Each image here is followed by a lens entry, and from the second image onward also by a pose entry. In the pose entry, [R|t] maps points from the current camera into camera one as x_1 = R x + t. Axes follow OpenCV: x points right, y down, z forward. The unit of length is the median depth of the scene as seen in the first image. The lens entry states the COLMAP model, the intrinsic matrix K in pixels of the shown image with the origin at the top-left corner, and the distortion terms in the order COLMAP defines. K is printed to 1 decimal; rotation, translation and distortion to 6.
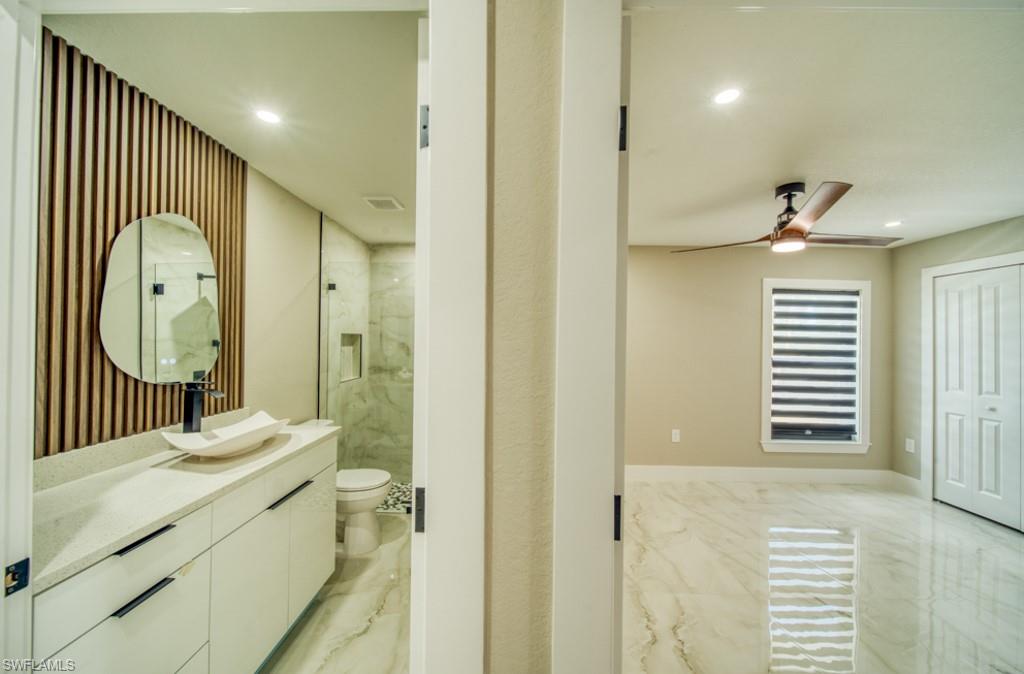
lens RADIAL K [[379.0, 0, 512.9], [0, 379.0, 339.4], [0, 0, 1]] dist [0.001399, 0.000034]
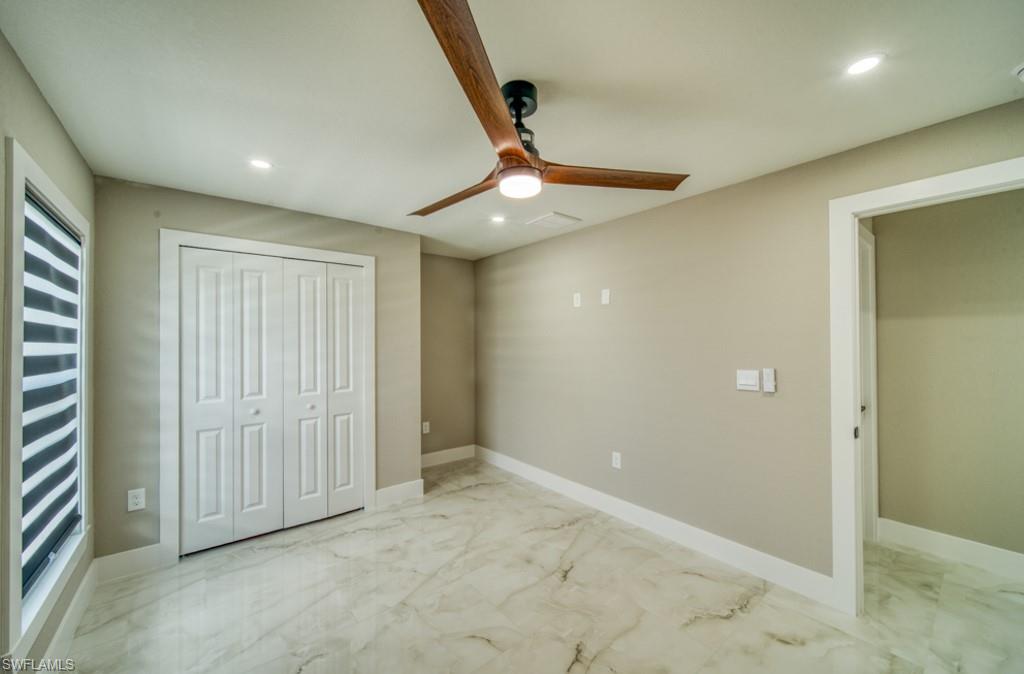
lens RADIAL K [[379.0, 0, 512.9], [0, 379.0, 339.4], [0, 0, 1]] dist [0.001399, 0.000034]
pose [[-0.635497, -0.001675, 0.772102, 0.174317], [-0.006168, 0.999977, -0.002907, 0.011223], [-0.772079, -0.006609, -0.635492, 1.025495]]
